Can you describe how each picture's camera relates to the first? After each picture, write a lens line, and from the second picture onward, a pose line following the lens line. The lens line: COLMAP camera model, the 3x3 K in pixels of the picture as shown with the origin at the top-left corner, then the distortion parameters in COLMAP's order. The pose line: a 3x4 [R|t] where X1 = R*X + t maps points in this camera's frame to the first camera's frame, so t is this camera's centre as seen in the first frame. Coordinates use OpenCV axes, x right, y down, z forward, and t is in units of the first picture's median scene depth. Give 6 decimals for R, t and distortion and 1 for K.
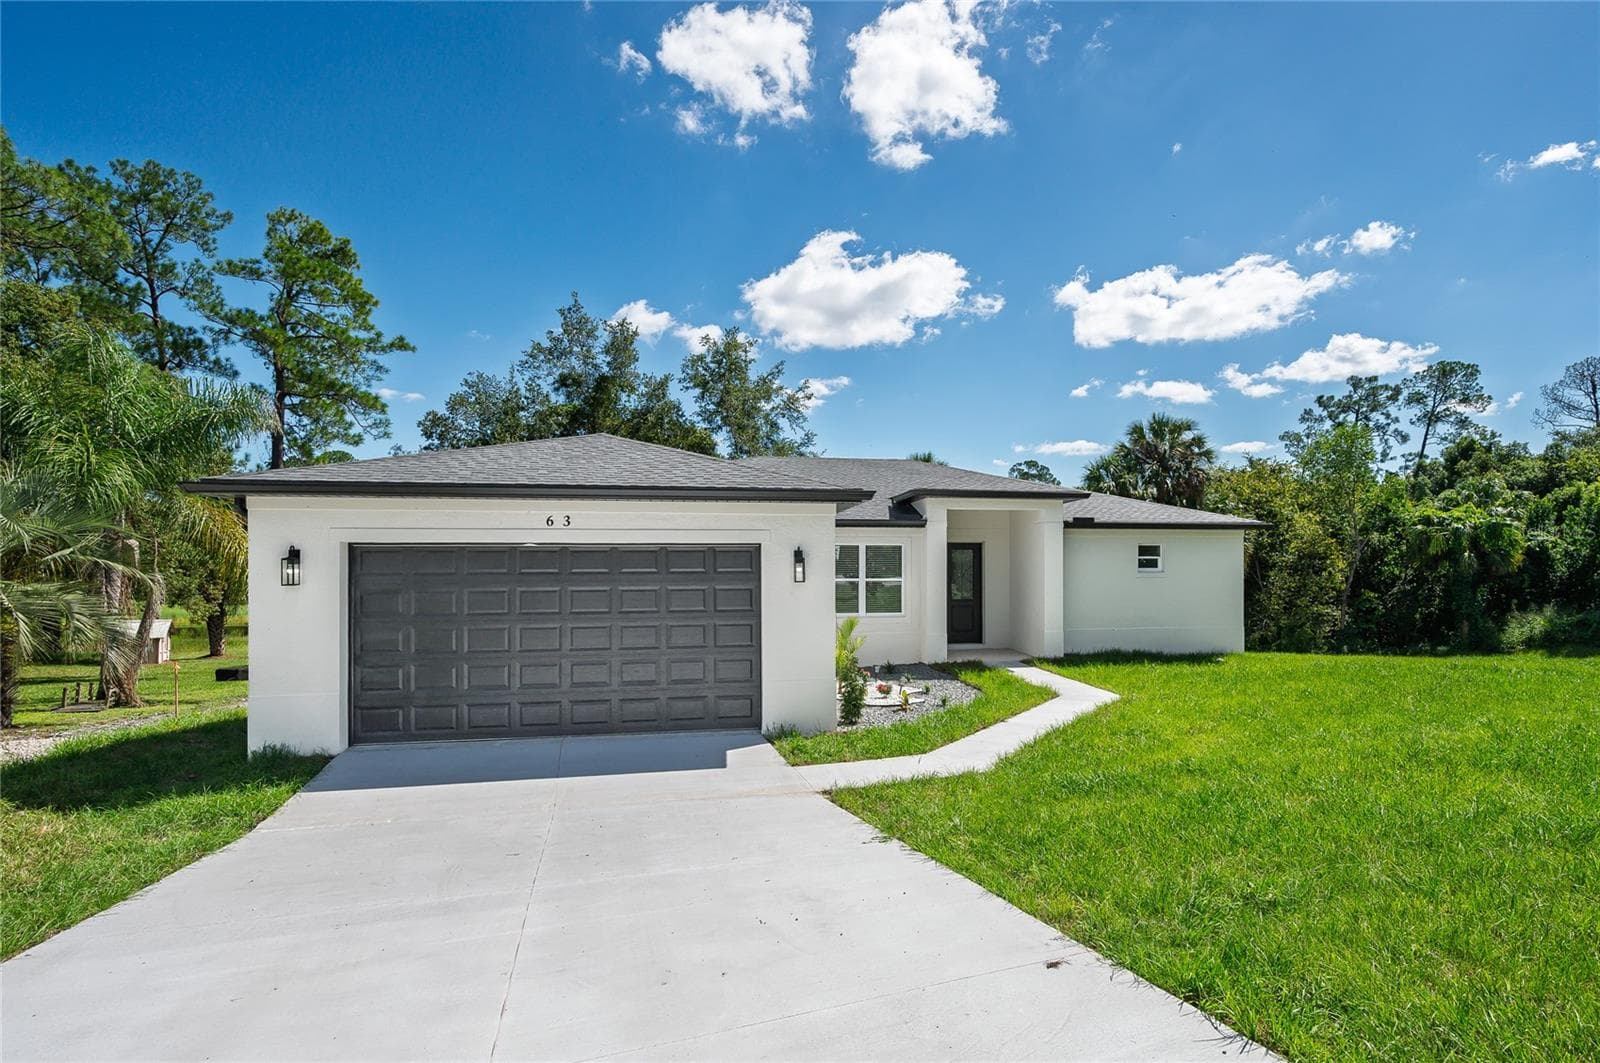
lens RADIAL K [[764.8, 0, 858.6], [0, 764.8, 539.8], [0, 0, 1]] dist [-0.000059, 0.000607]
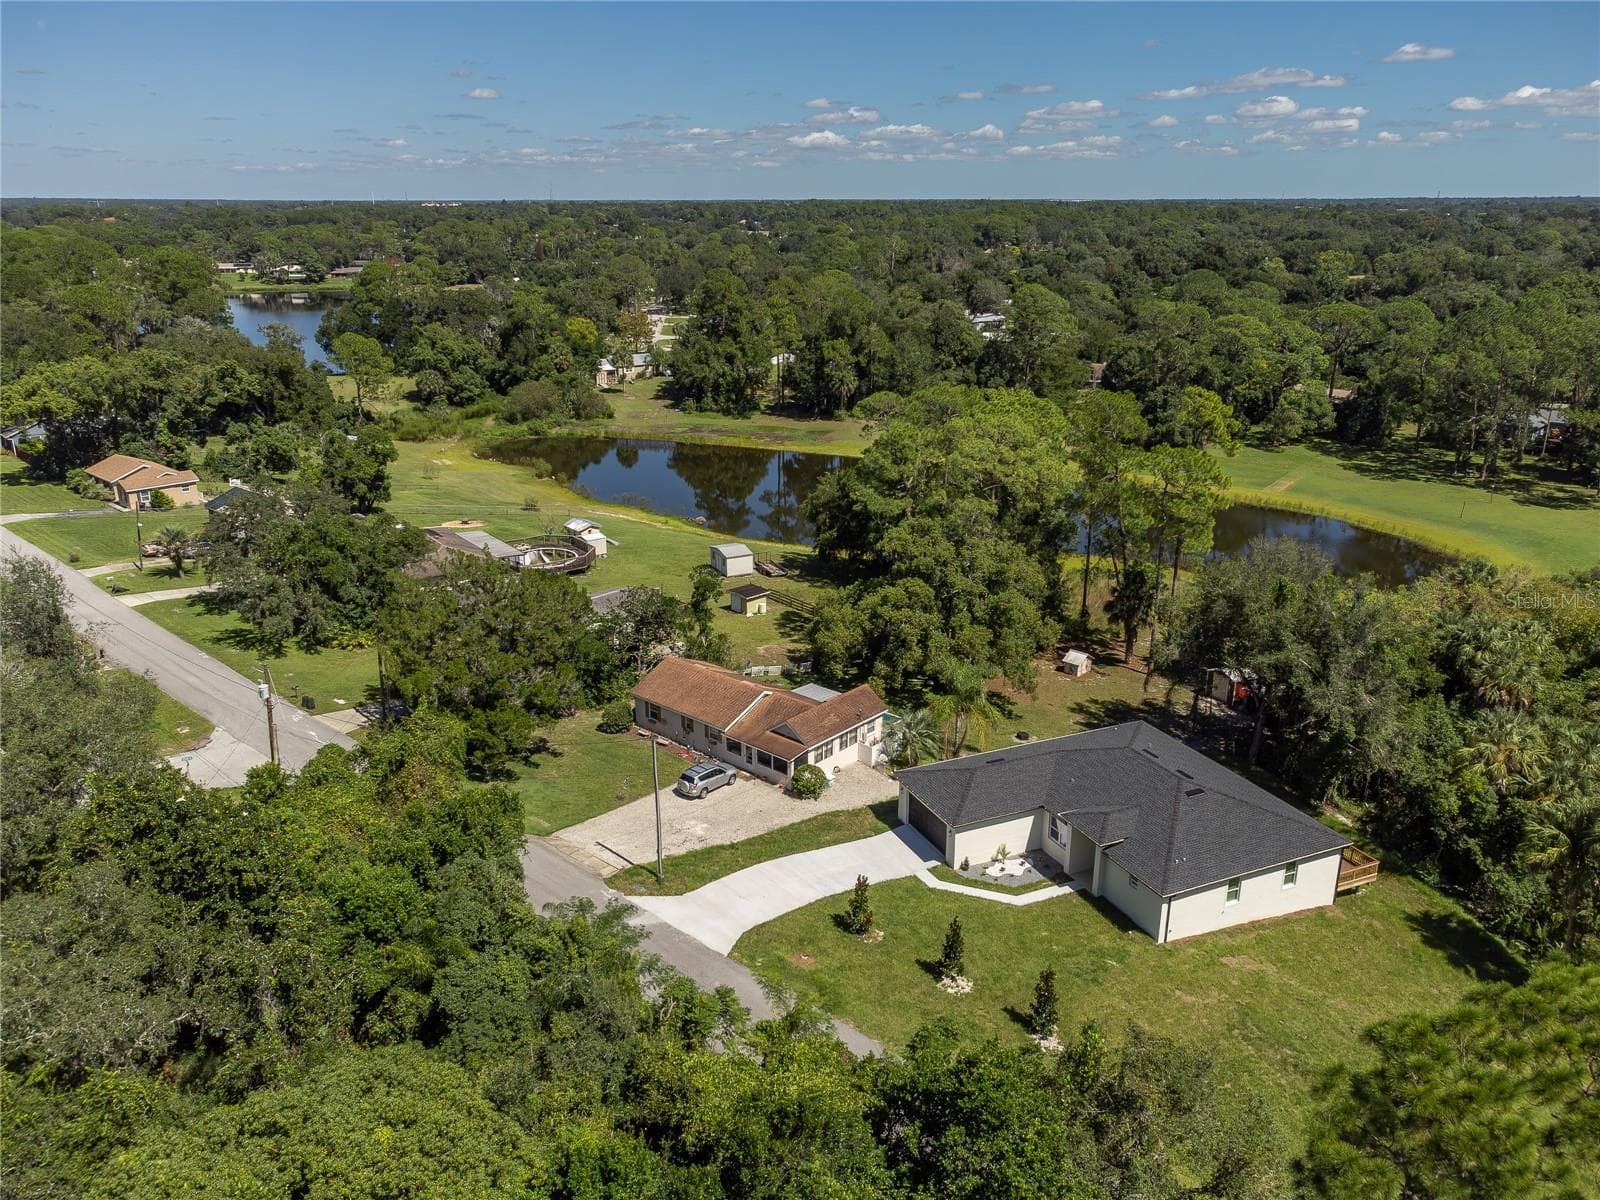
lens RADIAL K [[1171.5, 0, 800.0], [0, 1171.5, 600.0], [0, 0, 1]] dist [0.275366, -0.295174]
pose [[0.235077, 0.307653, -0.922002, 1.576204], [0.037665, 0.944989, 0.324926, -0.978563], [0.971247, -0.111110, 0.210557, -0.329805]]
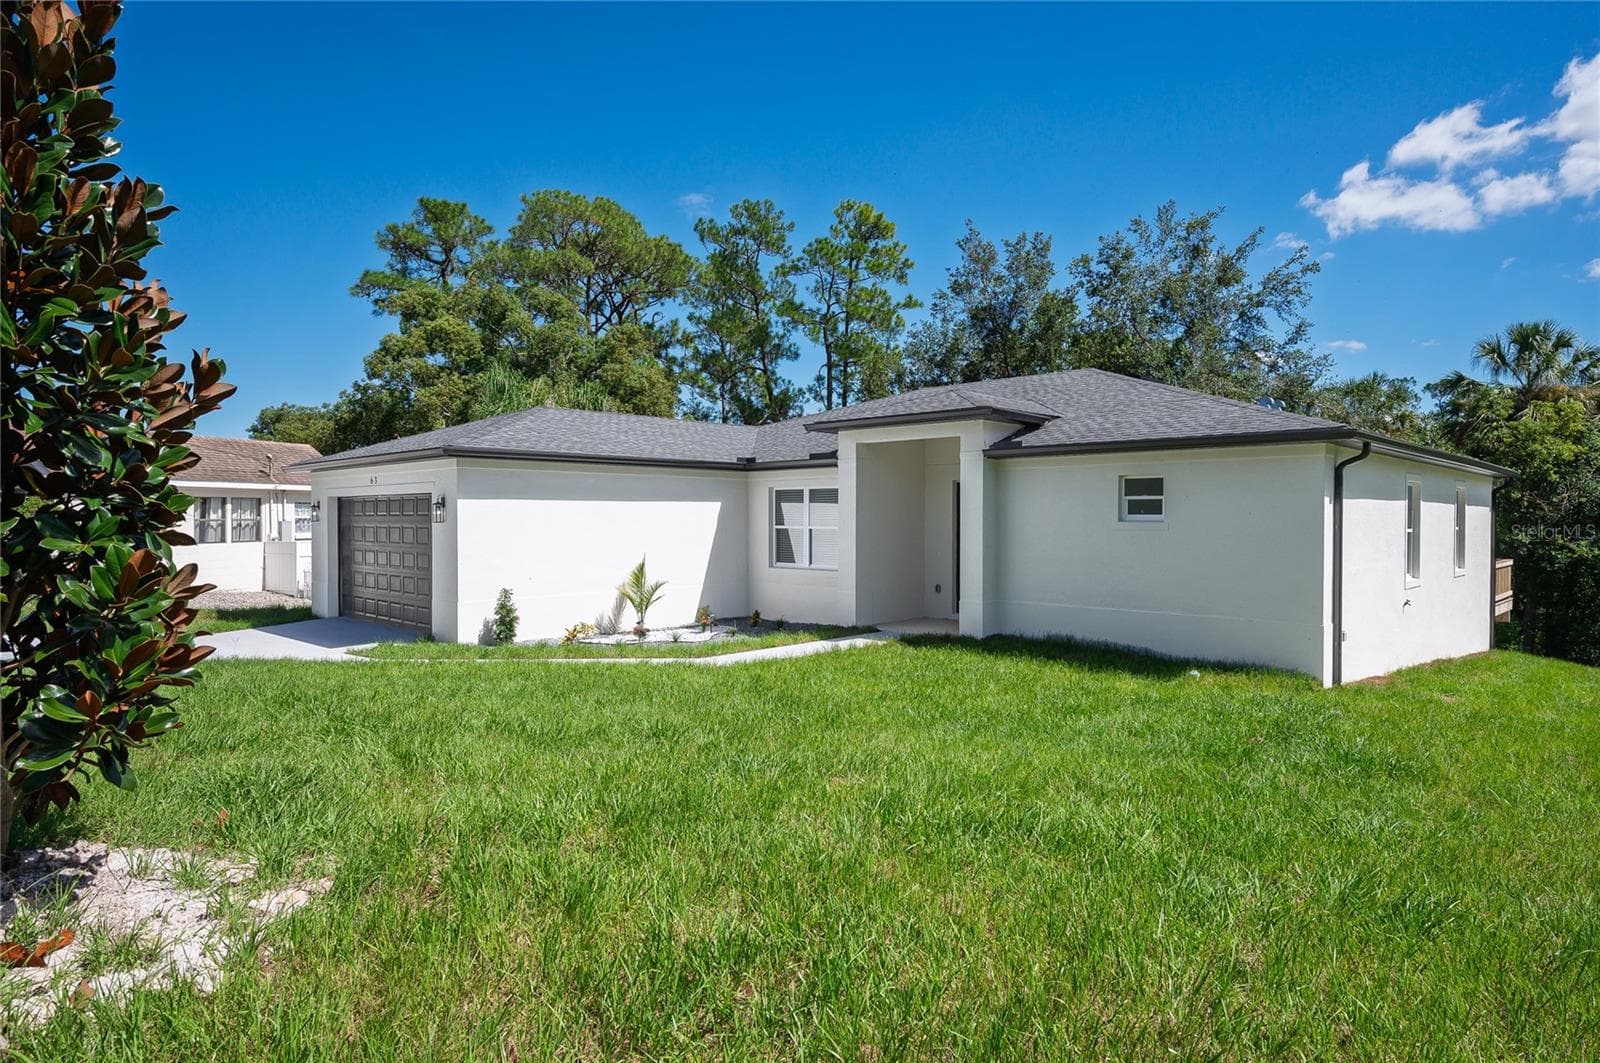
lens RADIAL K [[918.9, 0, 800.0], [0, 918.9, 531.5], [0, 0, 1]] dist [-0.004041, -0.000368]
pose [[0.579036, 0.015307, -0.815159, 0.397396], [0.024649, 0.999038, 0.036269, 0.008067], [0.814930, -0.041094, 0.578101, 0.164047]]
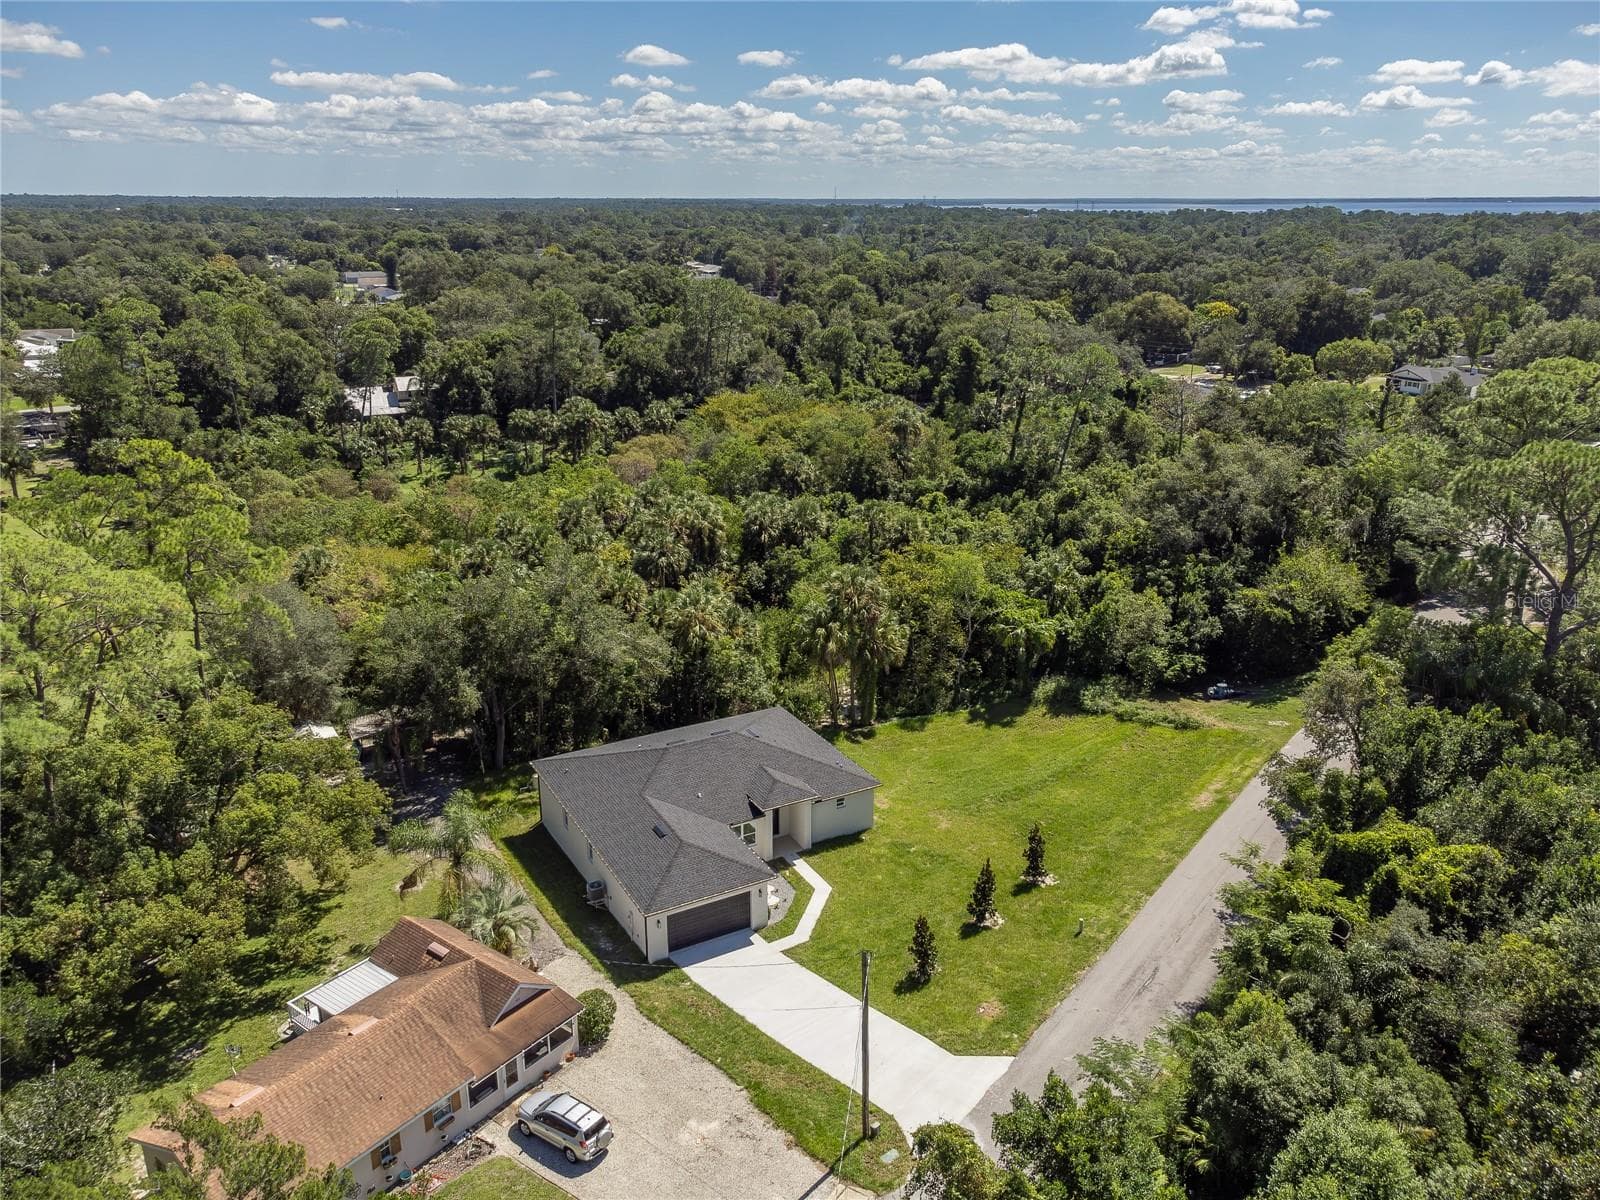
lens RADIAL K [[1228.9, 0, 837.6], [0, 1228.9, 598.8], [0, 0, 1]] dist [0.016864, 0.007989]
pose [[0.938273, -0.095354, 0.332492, -0.472189], [-0.027213, 0.937922, 0.345777, -1.018264], [-0.344823, -0.333481, 0.877432, -1.205191]]
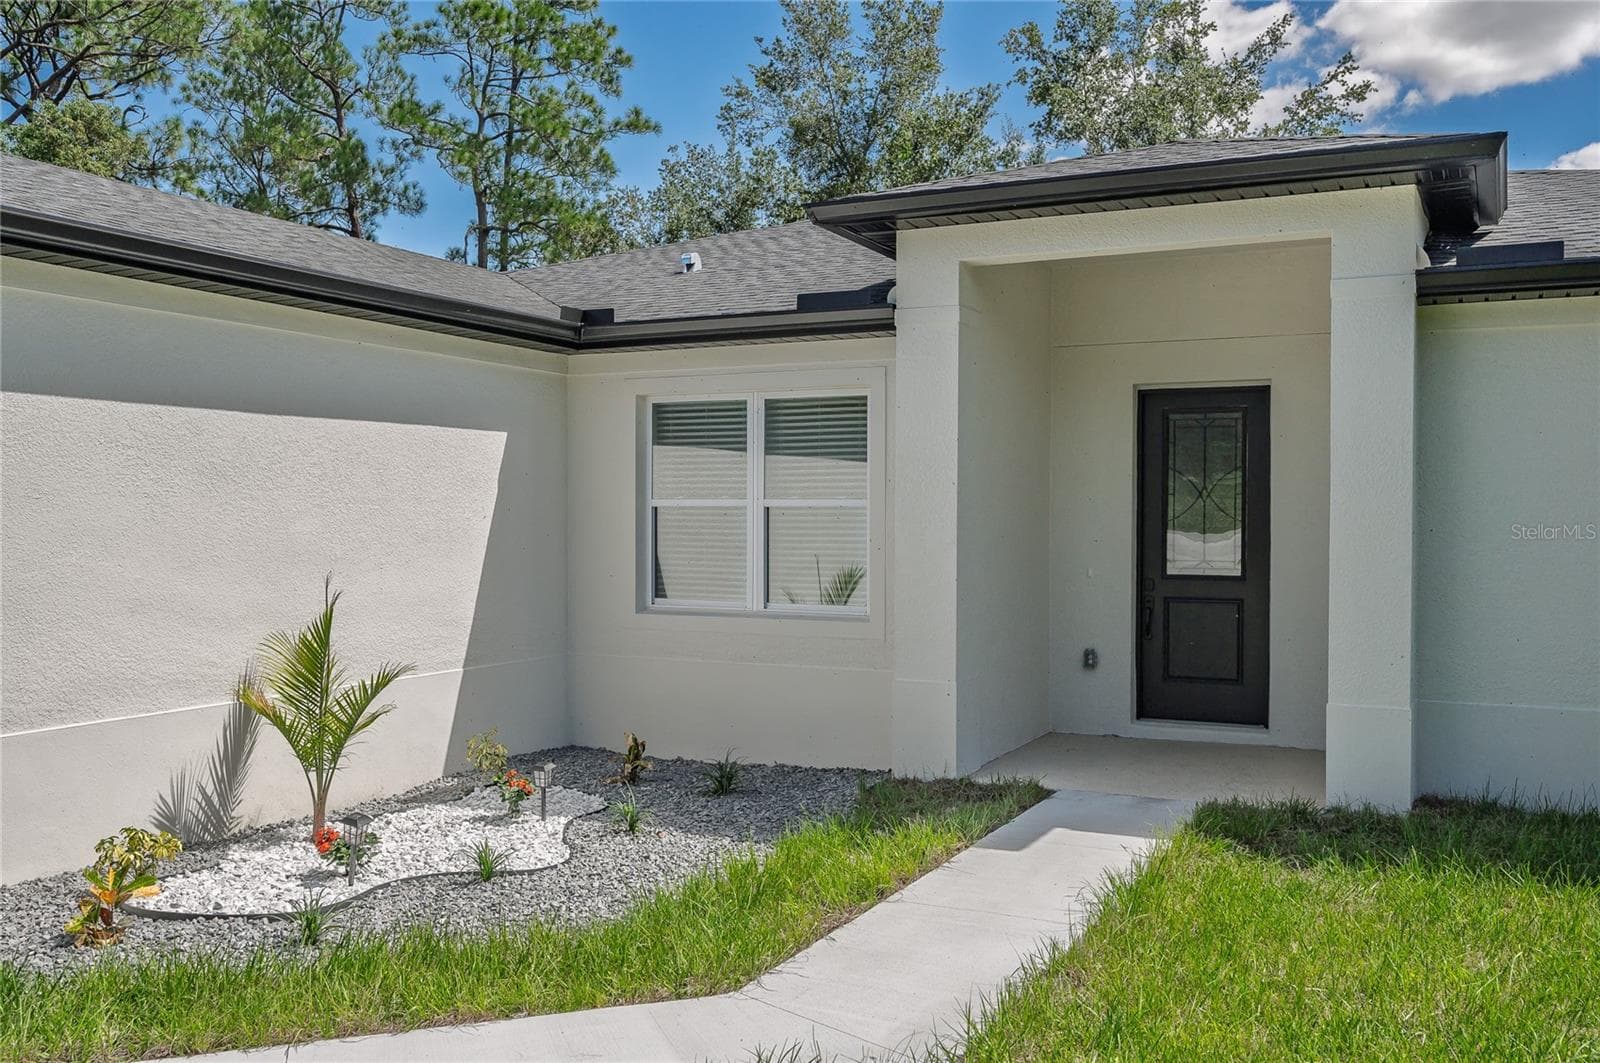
lens RADIAL K [[1421.7, 0, 800.0], [0, 1421.7, 531.5], [0, 0, 1]] dist [-0.002640, 0.014725]
pose [[0.801459, 0.012451, -0.597920, 0.176365], [0.012375, 0.999224, 0.037395, 0.018908], [0.597922, -0.037370, 0.800683, 0.230229]]
